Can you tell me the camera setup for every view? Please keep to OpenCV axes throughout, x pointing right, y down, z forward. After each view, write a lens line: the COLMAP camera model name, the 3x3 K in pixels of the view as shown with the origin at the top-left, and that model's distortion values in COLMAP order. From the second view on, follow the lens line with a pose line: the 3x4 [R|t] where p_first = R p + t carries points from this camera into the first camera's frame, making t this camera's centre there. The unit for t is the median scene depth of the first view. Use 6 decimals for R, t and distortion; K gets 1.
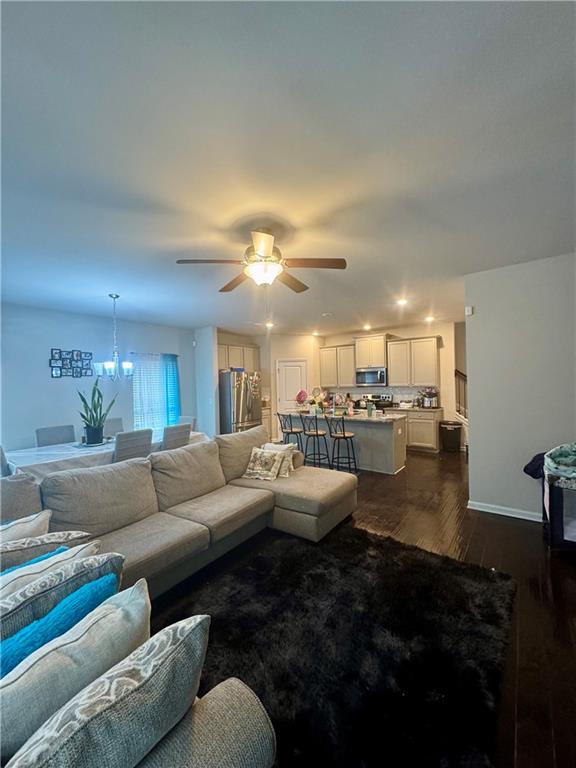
lens RADIAL K [[311.8, 0, 288.9], [0, 311.8, 383.9], [0, 0, 1]] dist [0.017009, 0.000044]
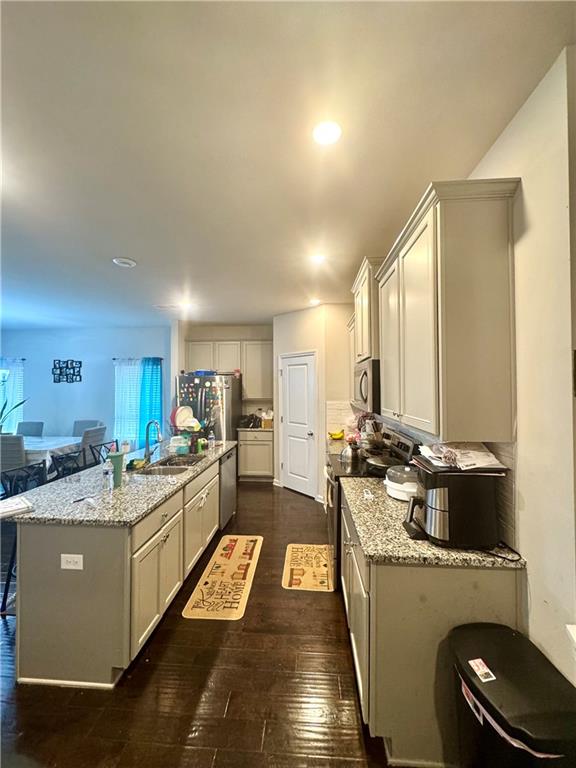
lens RADIAL K [[311.8, 0, 288.2], [0, 311.8, 385.2], [0, 0, 1]] dist [0.017009, 0.000044]
pose [[0.521687, 0.010596, -0.853071, 0.778298], [-0.022030, 0.999757, -0.001055, -0.027429], [0.852853, 0.019344, 0.521793, 1.076836]]
